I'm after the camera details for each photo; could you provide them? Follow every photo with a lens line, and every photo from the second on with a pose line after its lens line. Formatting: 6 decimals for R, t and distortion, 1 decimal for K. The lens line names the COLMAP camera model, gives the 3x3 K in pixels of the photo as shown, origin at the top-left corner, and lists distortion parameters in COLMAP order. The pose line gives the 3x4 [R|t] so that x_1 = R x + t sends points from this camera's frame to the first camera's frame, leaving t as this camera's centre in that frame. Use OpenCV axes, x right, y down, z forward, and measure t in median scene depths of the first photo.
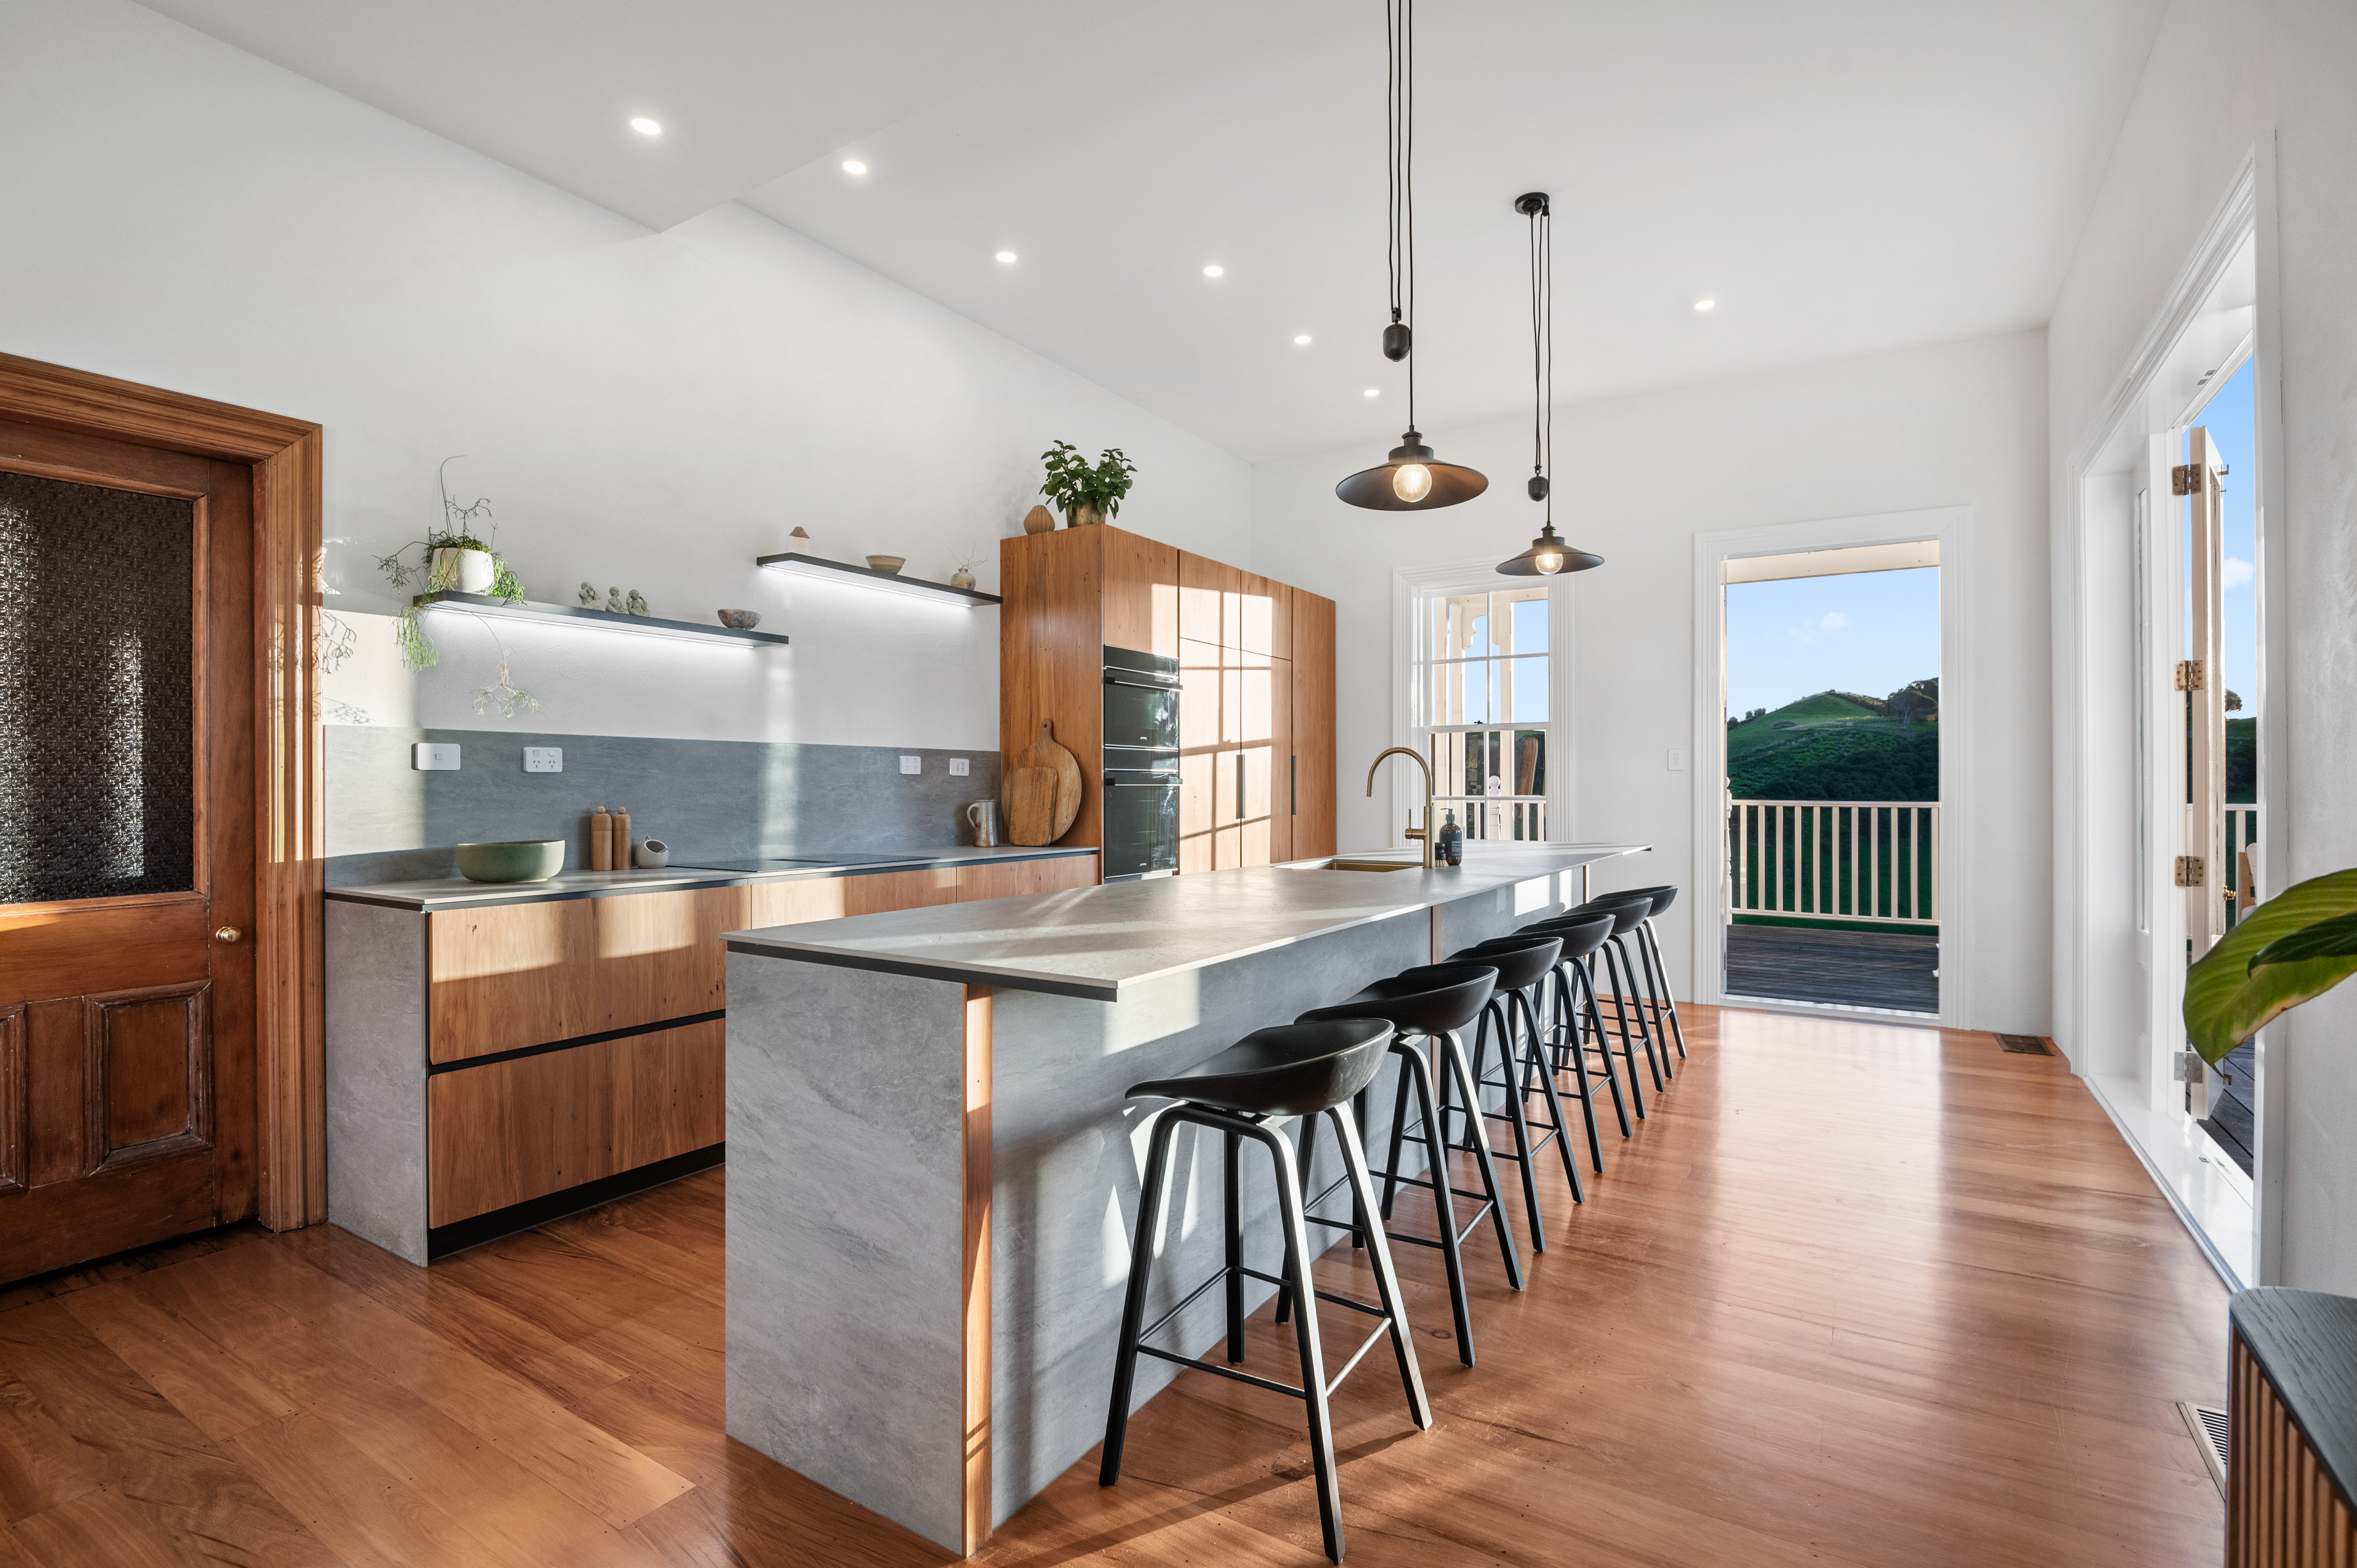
lens RADIAL K [[1089.1, 0, 1178.5], [0, 1089.1, 784.0], [0, 0, 1]] dist [-0.014976, -0.000504]
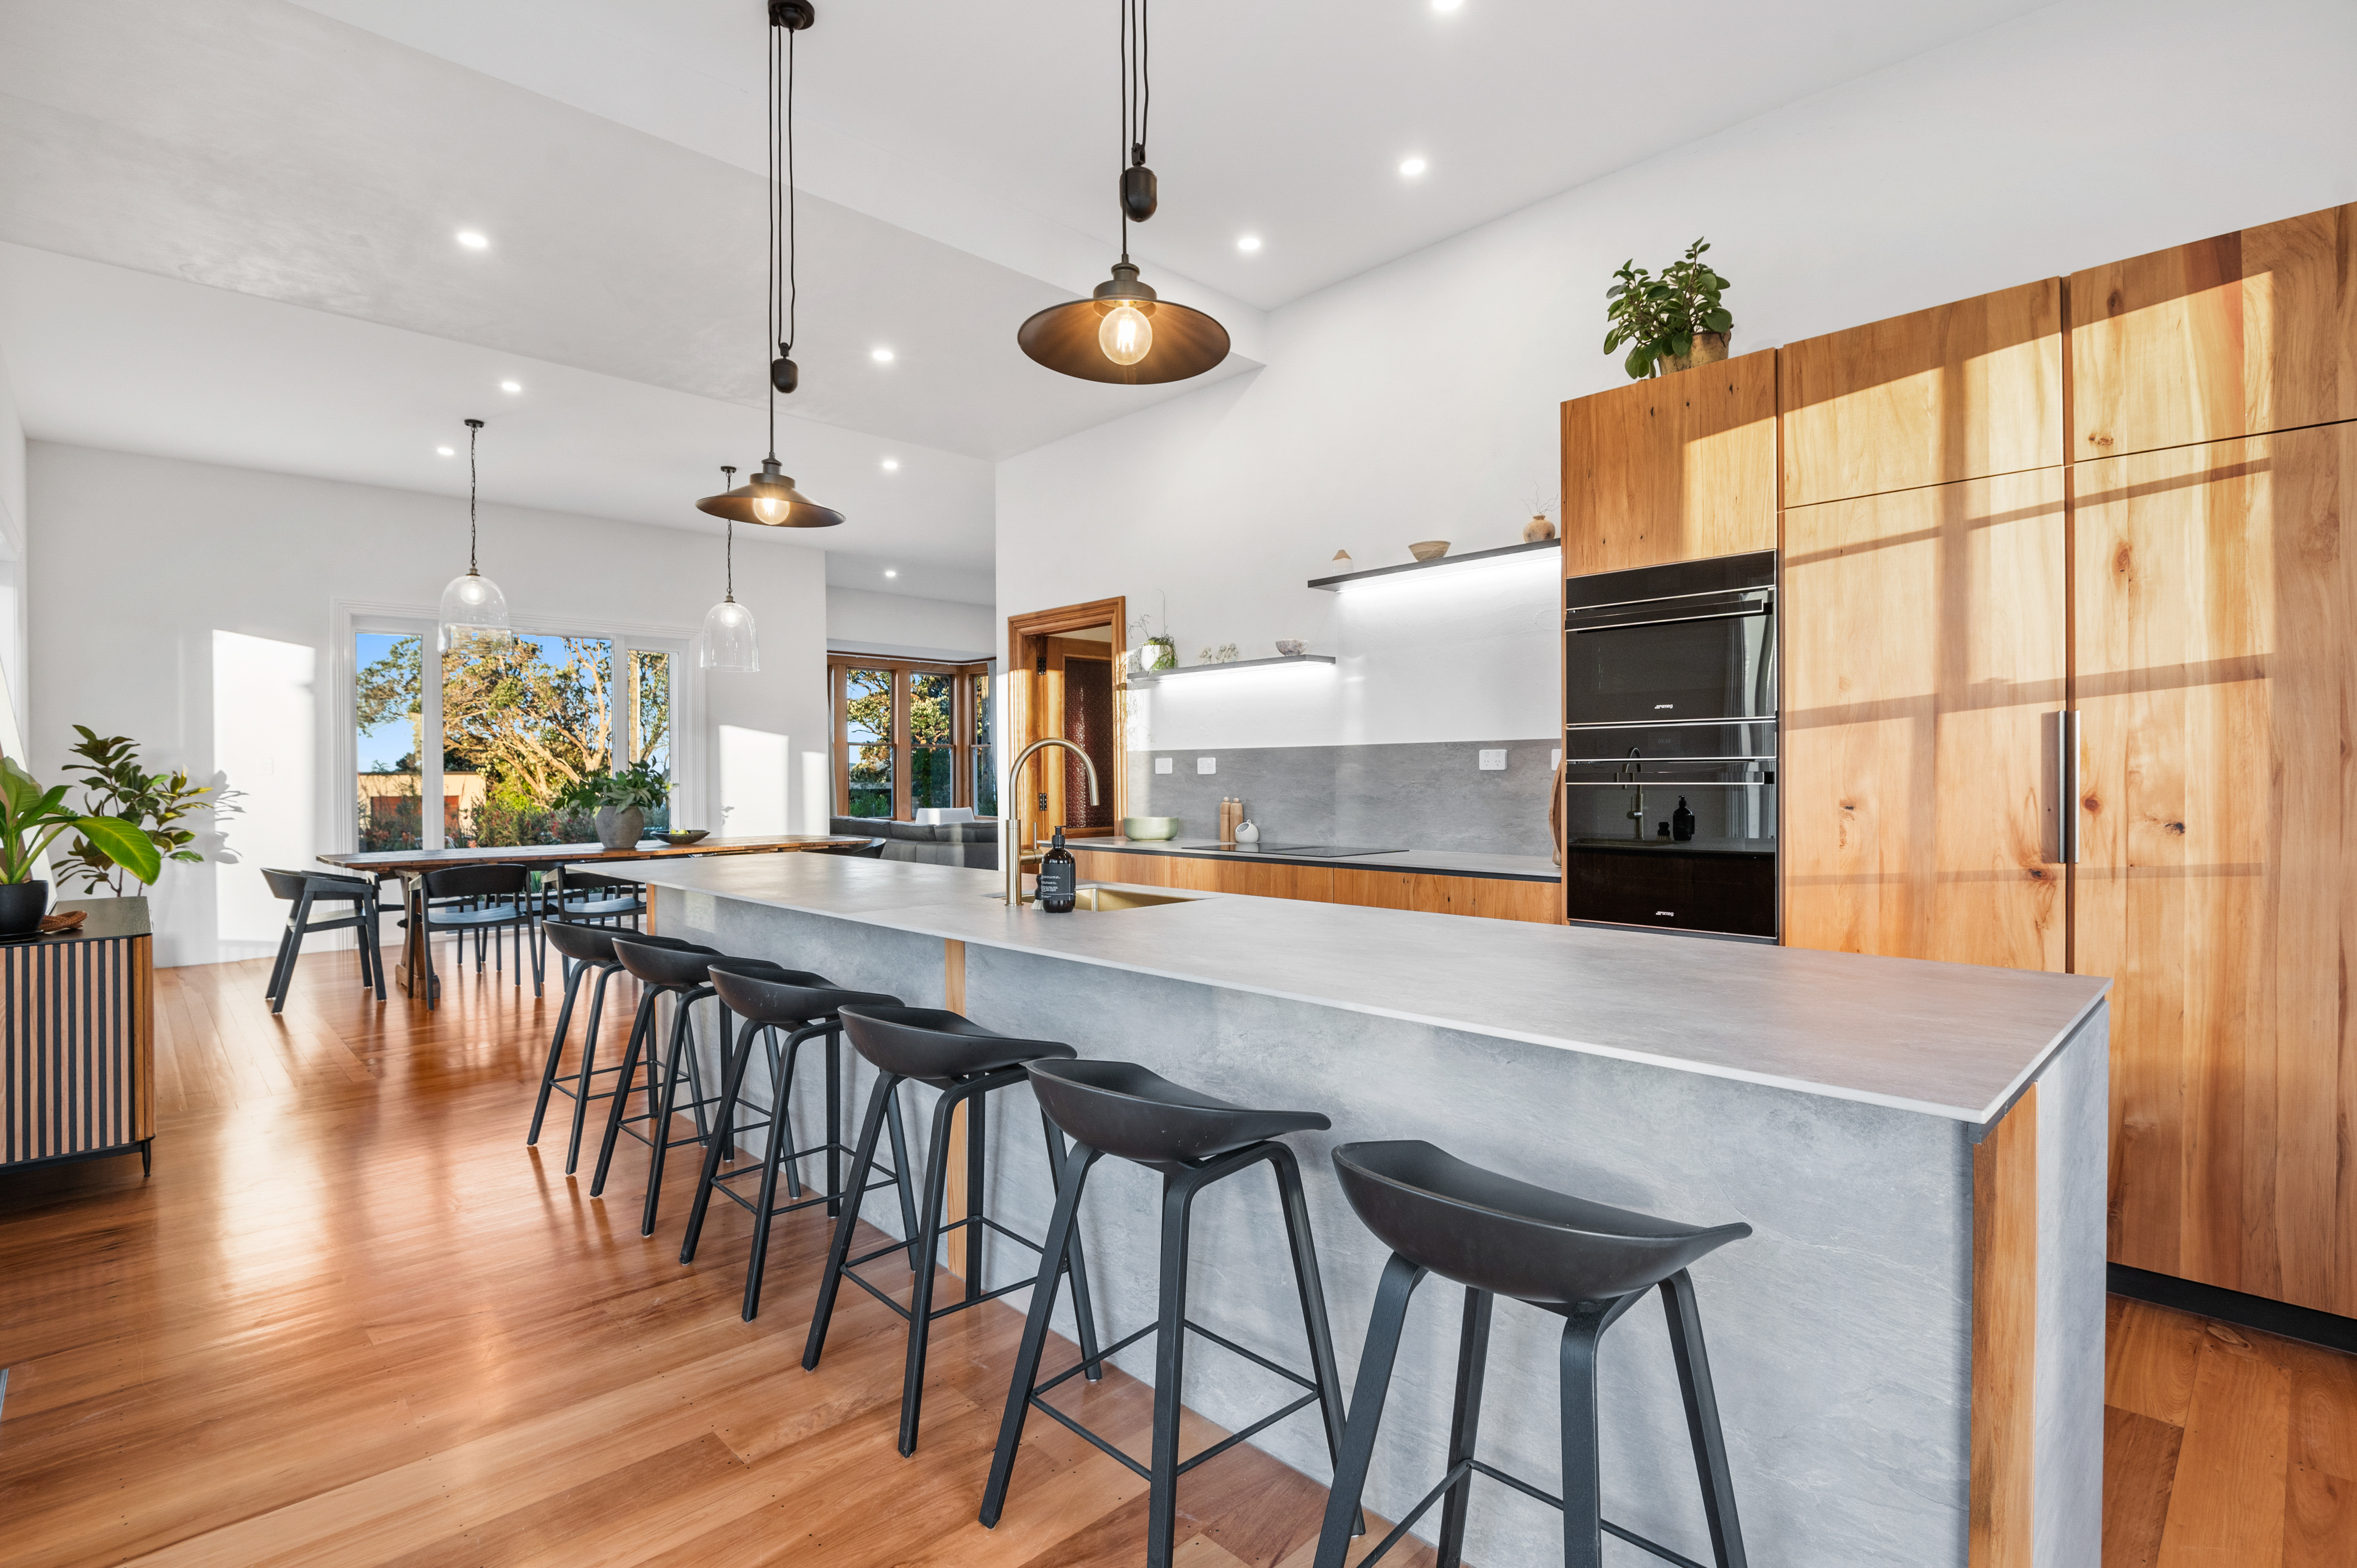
lens RADIAL K [[1089.1, 0, 1178.5], [0, 1089.1, 784.0], [0, 0, 1]] dist [-0.014976, -0.000504]
pose [[-0.223010, 0.005679, -0.974800, 0.773963], [0.004598, 0.999978, 0.004774, -0.003413], [0.974805, -0.003417, -0.223031, 1.085022]]
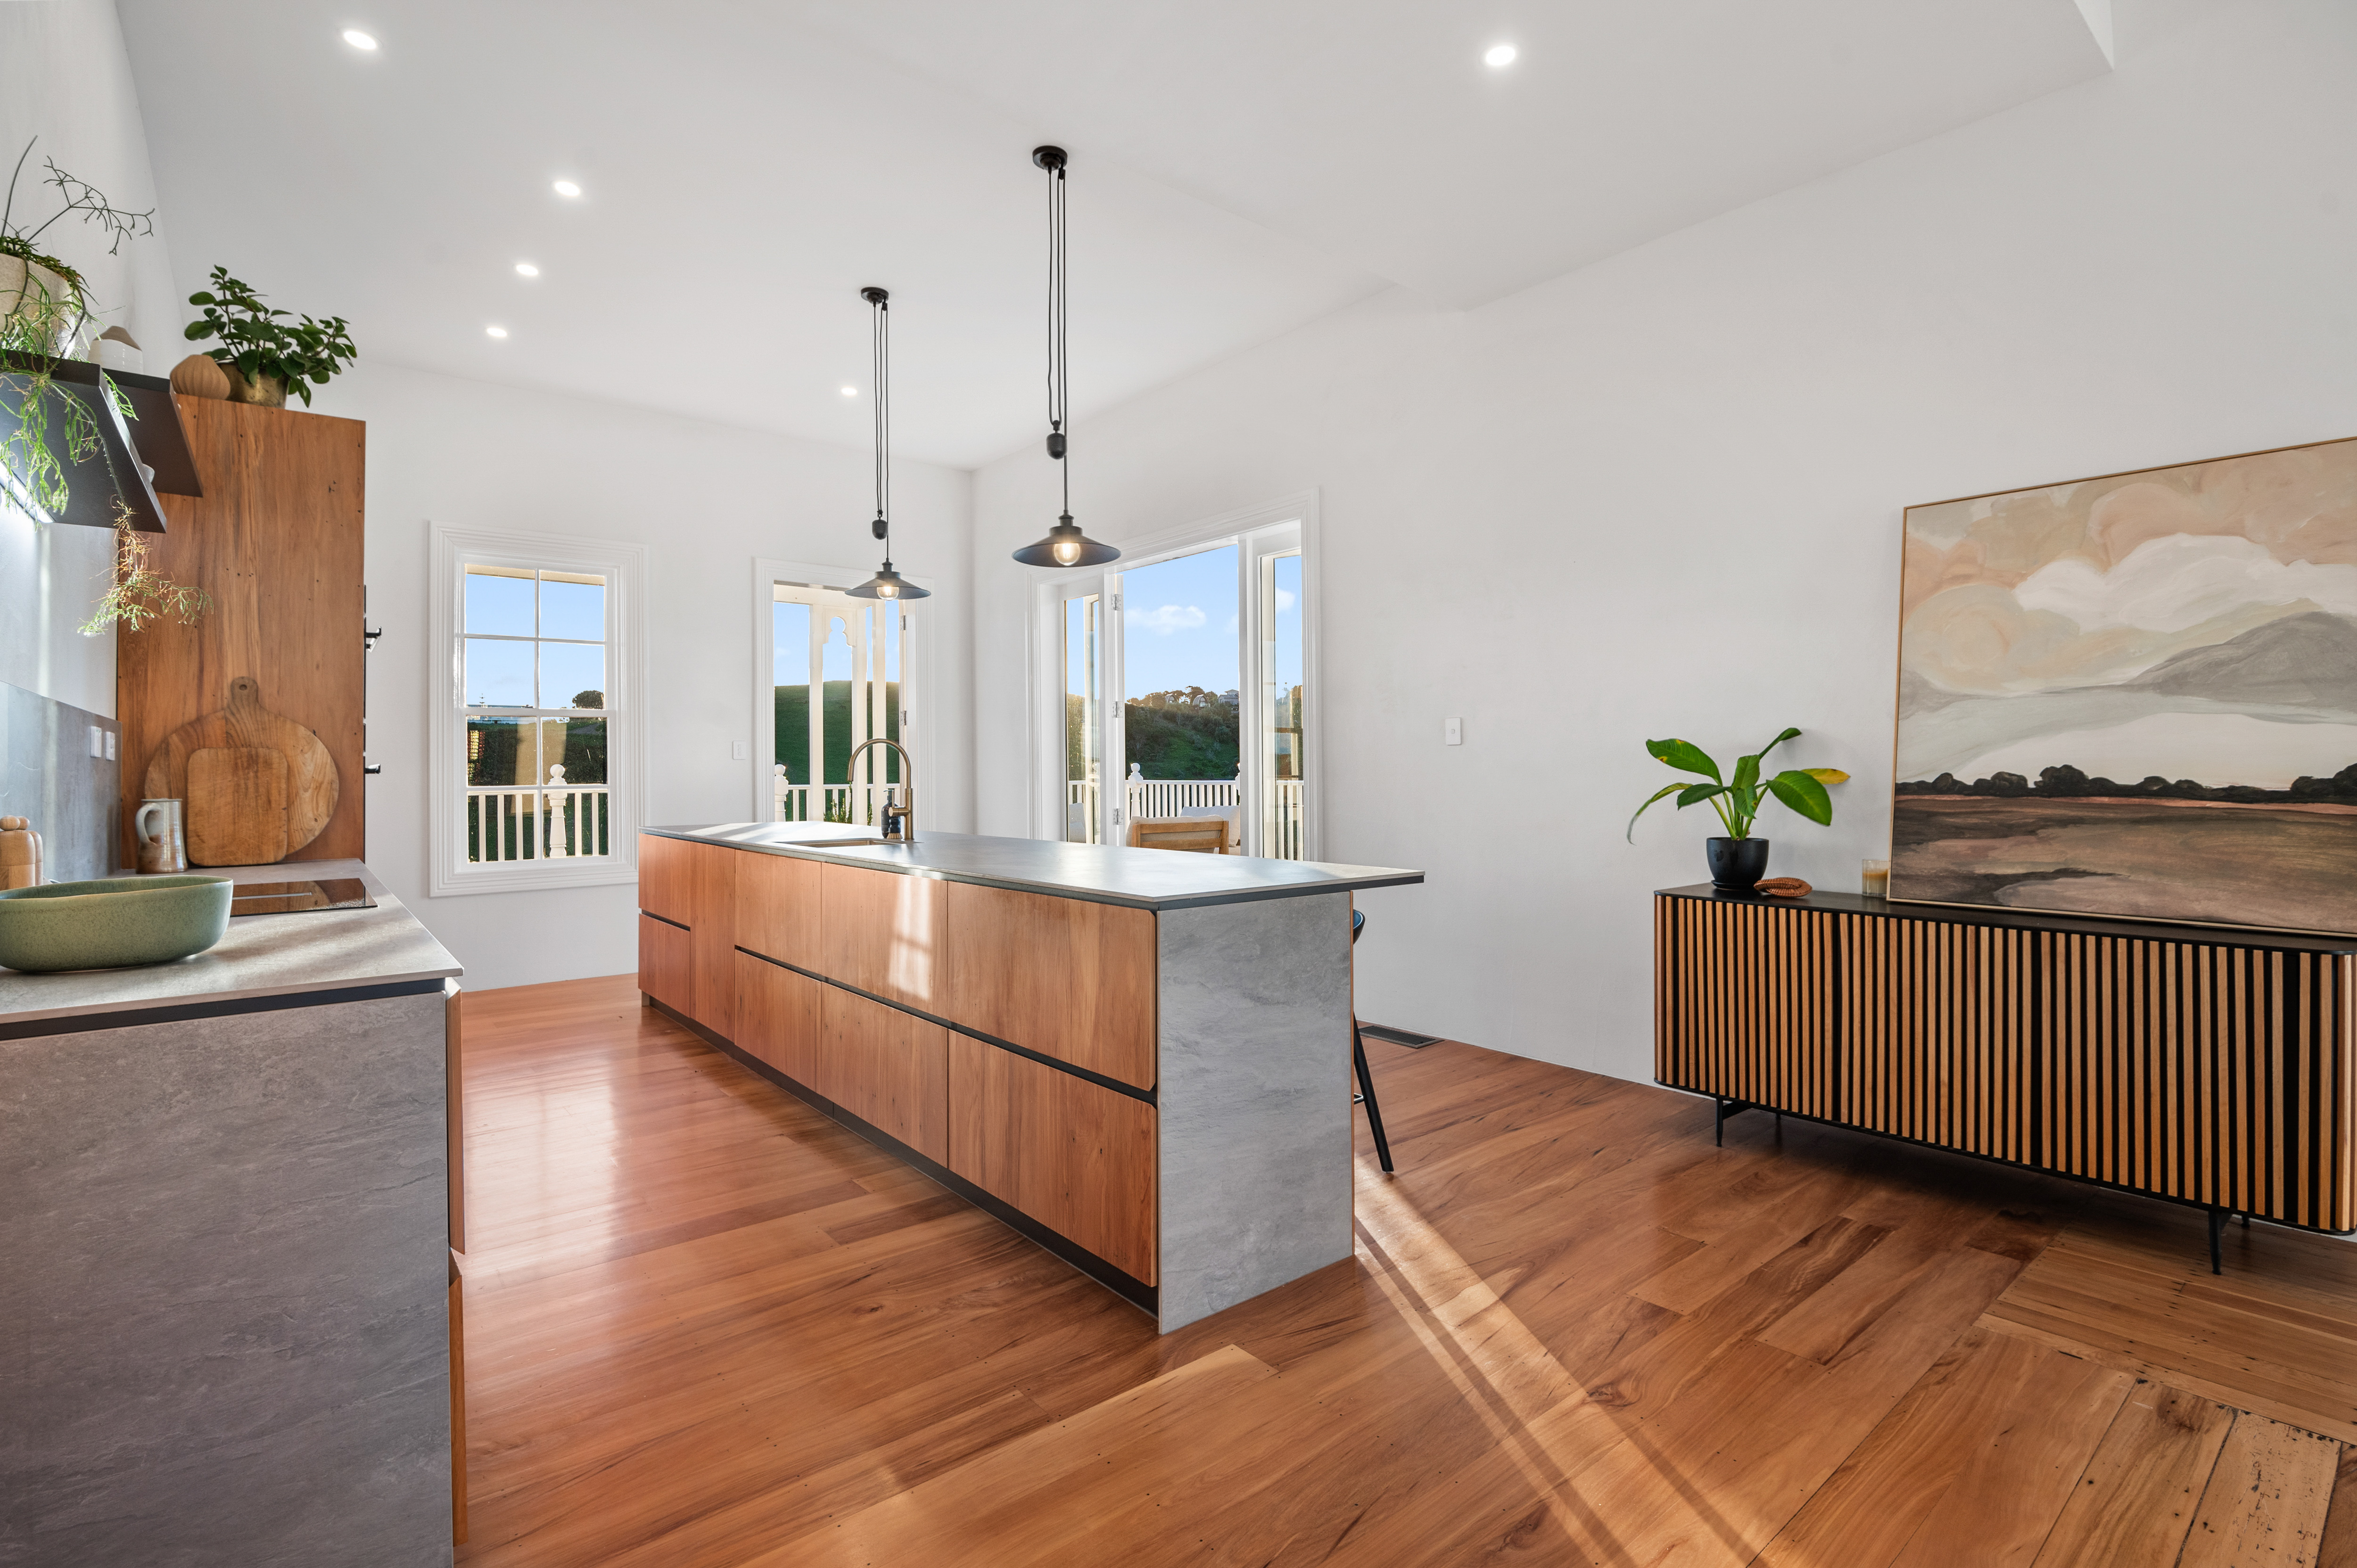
lens RADIAL K [[1106.4, 0, 1168.0], [0, 1106.4, 756.5], [0, 0, 1]] dist [-0.014993, -0.000684]
pose [[0.310563, 0.010198, 0.950498, -0.731596], [0.005948, 0.999902, -0.012671, 0.001889], [-0.950534, 0.009589, 0.310472, 0.298791]]
